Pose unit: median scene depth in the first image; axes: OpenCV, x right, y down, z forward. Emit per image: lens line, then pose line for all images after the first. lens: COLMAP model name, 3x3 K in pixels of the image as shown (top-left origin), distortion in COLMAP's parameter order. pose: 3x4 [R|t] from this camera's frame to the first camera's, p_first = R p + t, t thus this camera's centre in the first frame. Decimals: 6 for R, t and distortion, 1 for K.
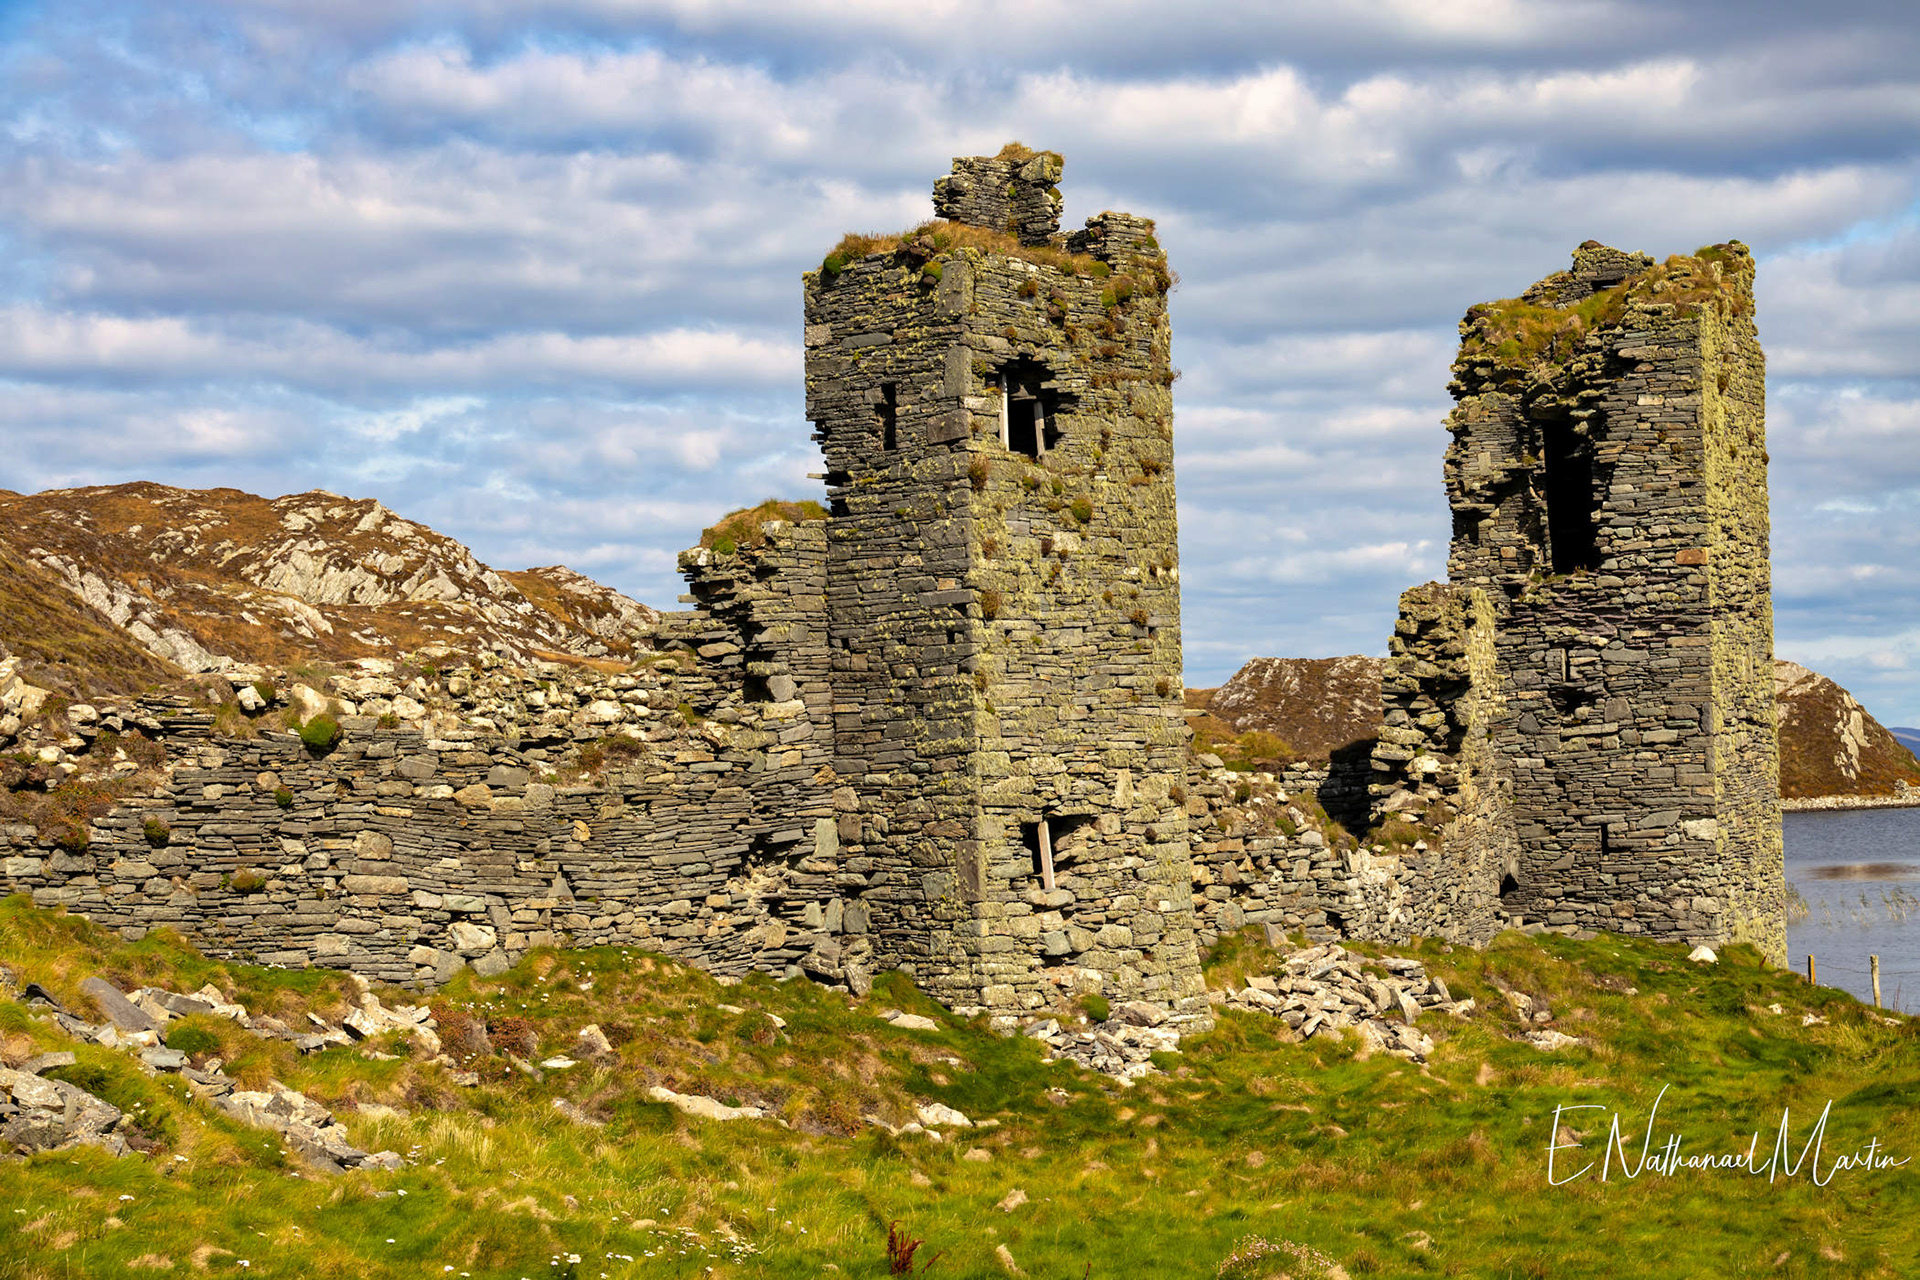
lens RADIAL K [[3950.4, 0, 960.9], [0, 3950.4, 585.4], [0, 0, 1]] dist [-0.057113, 0.044863]
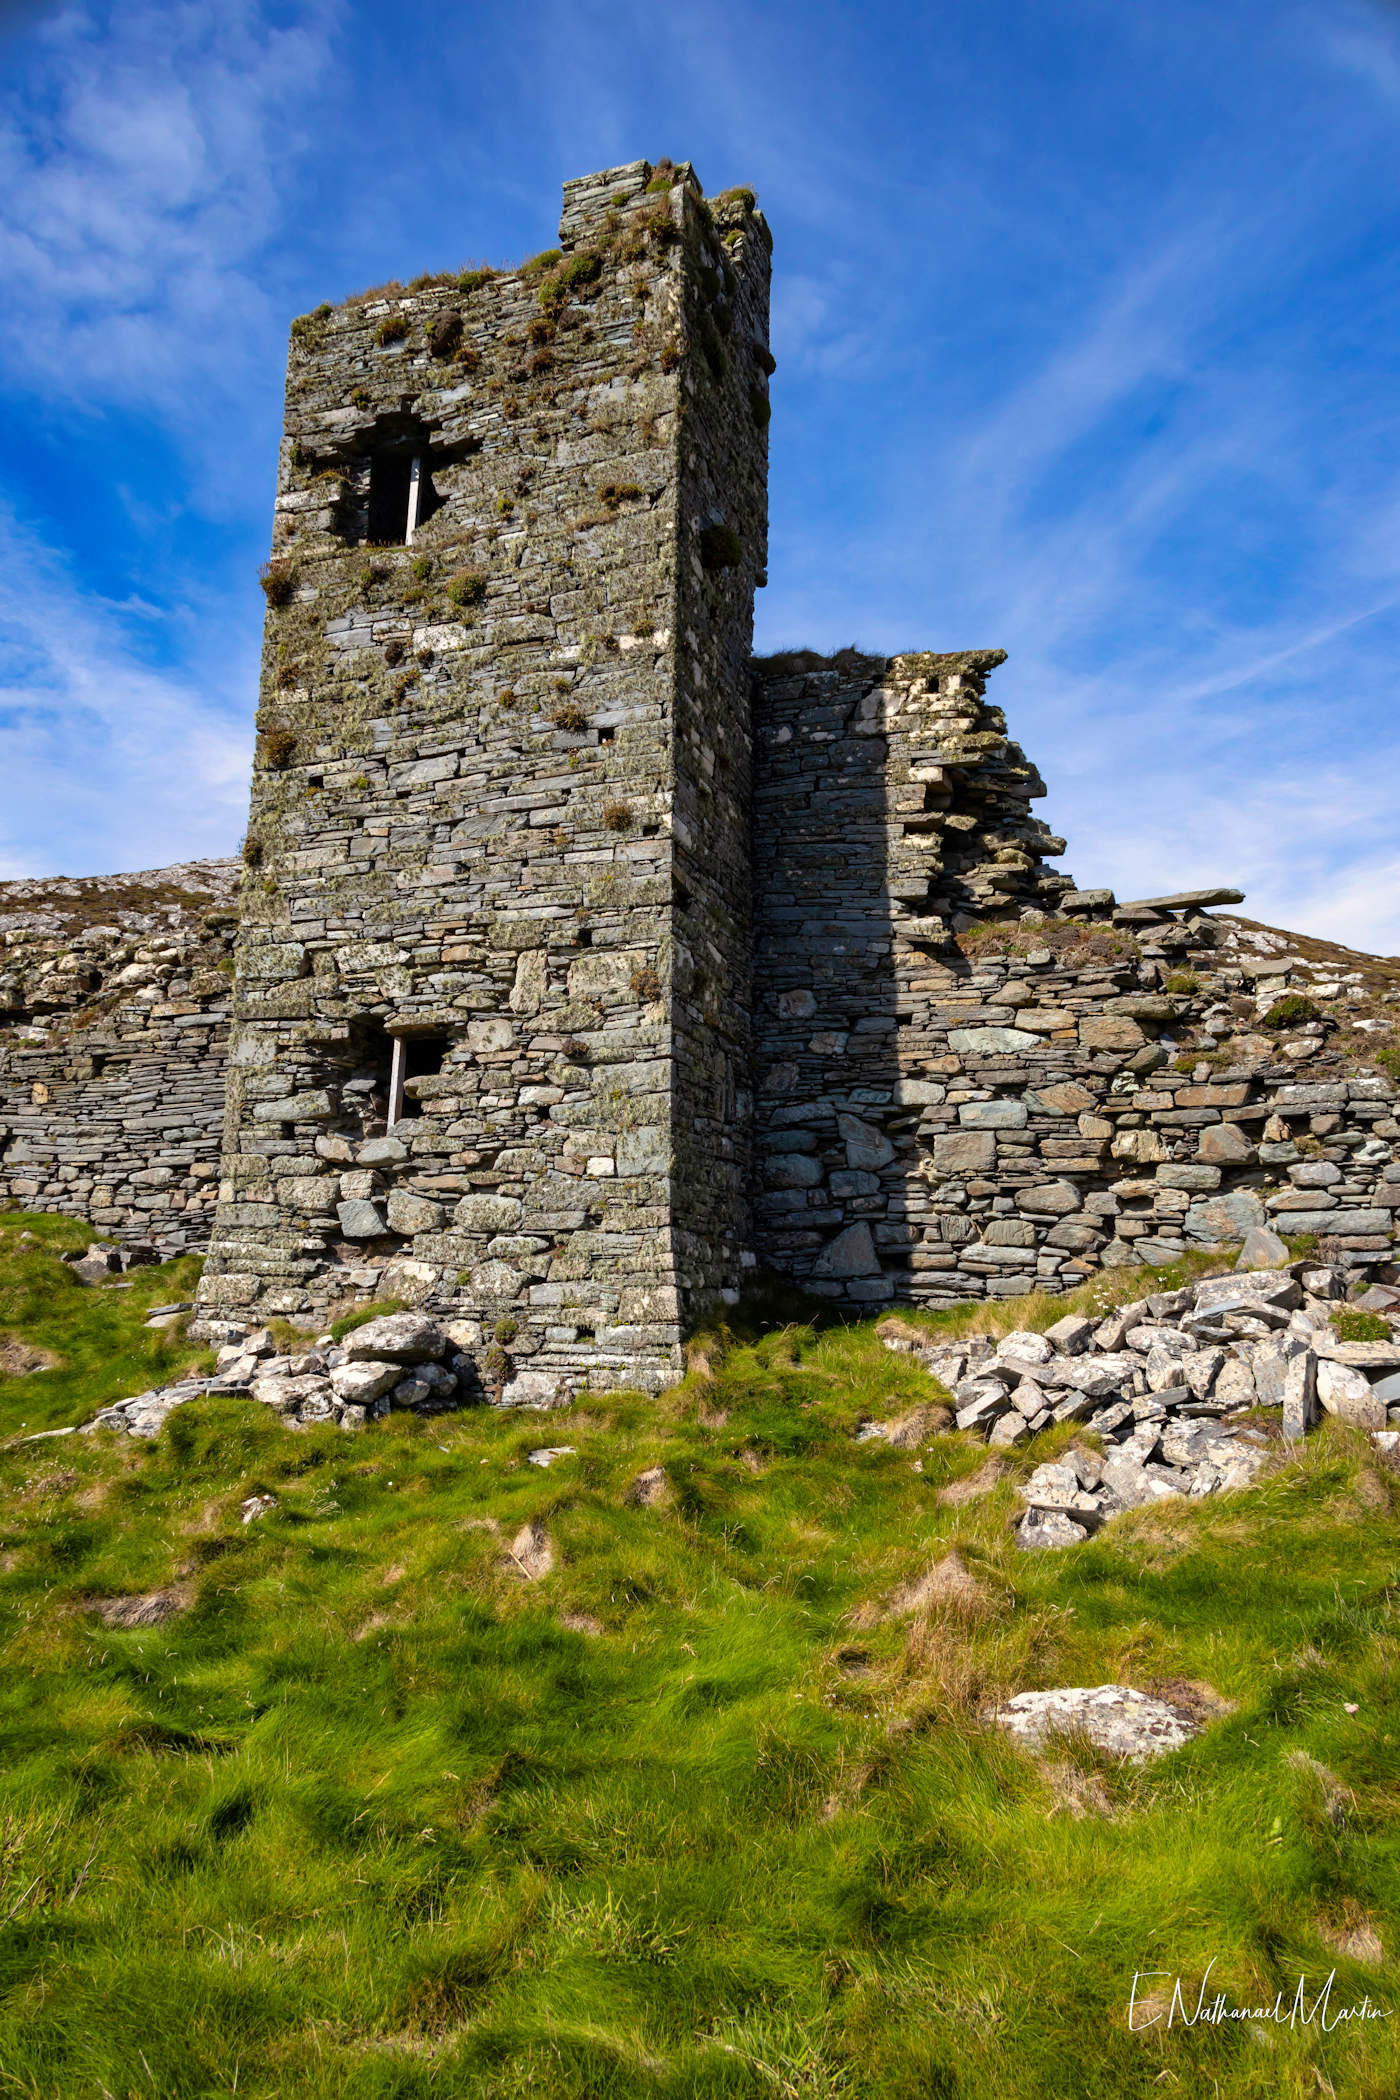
lens RADIAL K [[1375.9, 0, 700.0], [0, 1375.9, 1050.0], [0, 0, 1]] dist [-0.009523, 0.014452]
pose [[0.377448, -0.126374, -0.917367, 0.185501], [0.032294, 0.991838, -0.123345, 0.066457], [0.925467, 0.016931, 0.378448, 0.691422]]
